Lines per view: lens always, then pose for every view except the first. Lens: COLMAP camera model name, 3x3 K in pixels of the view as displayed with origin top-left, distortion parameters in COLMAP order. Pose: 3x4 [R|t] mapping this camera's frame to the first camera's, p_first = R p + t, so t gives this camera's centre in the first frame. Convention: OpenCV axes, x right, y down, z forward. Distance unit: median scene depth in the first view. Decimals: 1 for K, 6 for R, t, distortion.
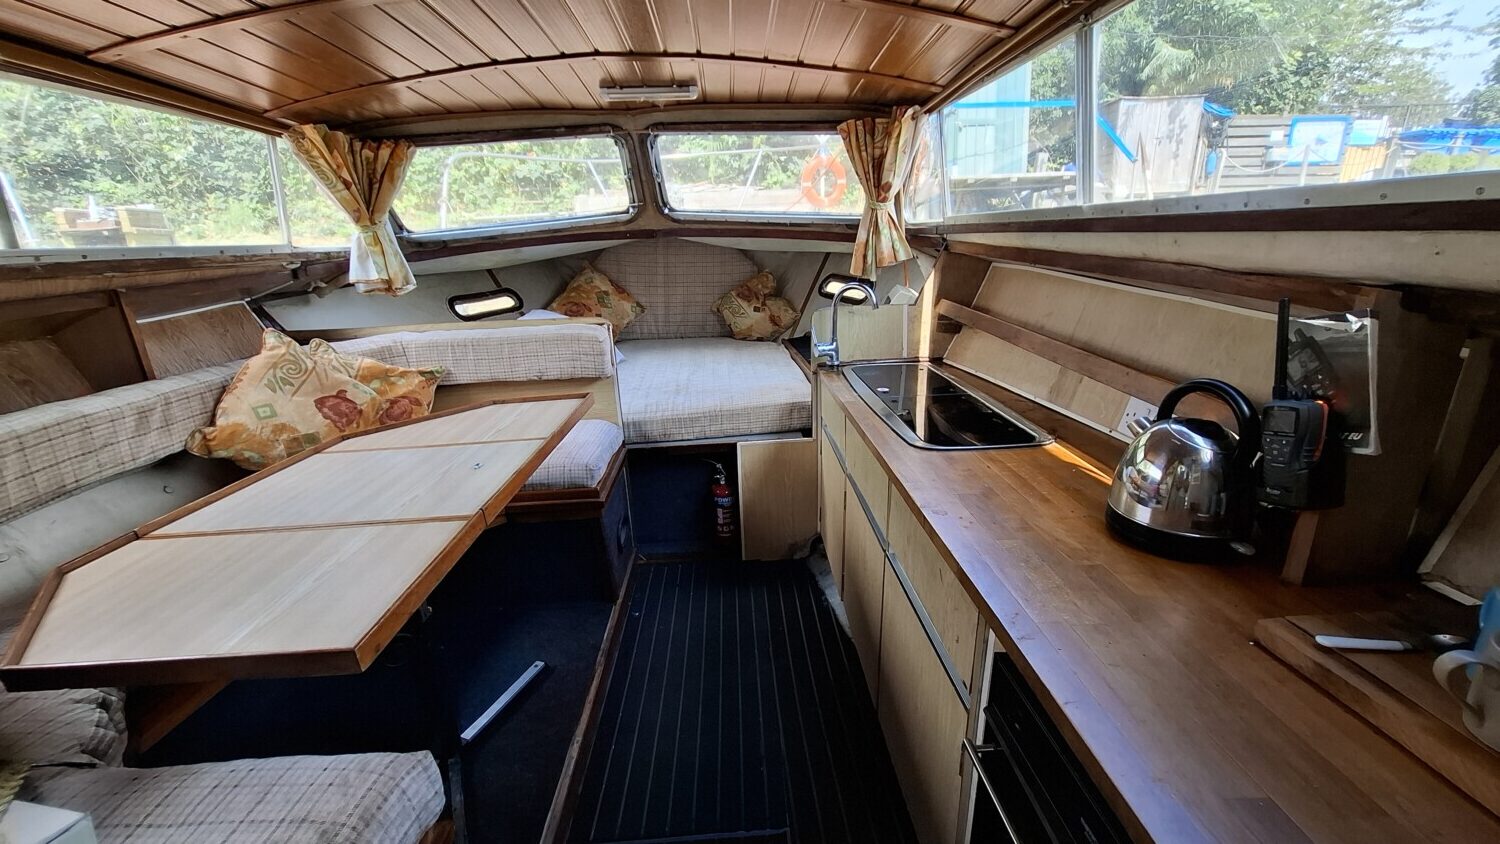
lens RADIAL K [[594.7, 0, 752.4], [0, 594.7, 428.4], [0, 0, 1]] dist [-0.009643, 0.004715]
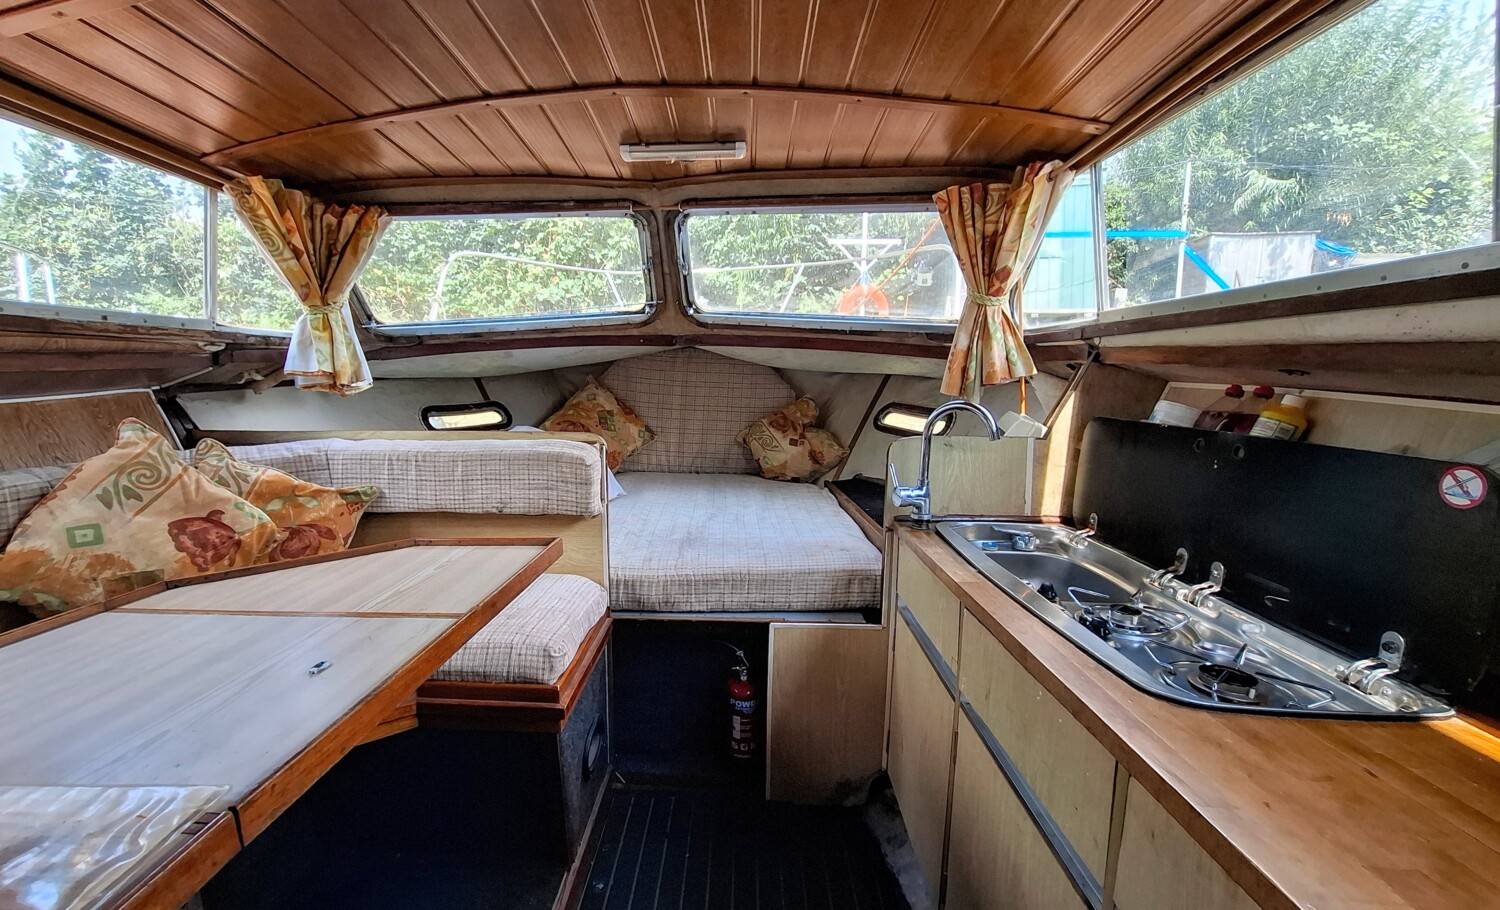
lens RADIAL K [[640.1, 0, 692.7], [0, 640.1, 464.9], [0, 0, 1]] dist [-0.006731, 0.000740]
pose [[0.991505, 0.054908, -0.117911, -0.038728], [-0.074380, 0.983030, -0.167687, -0.026458], [0.106703, 0.175033, 0.978764, 0.249080]]
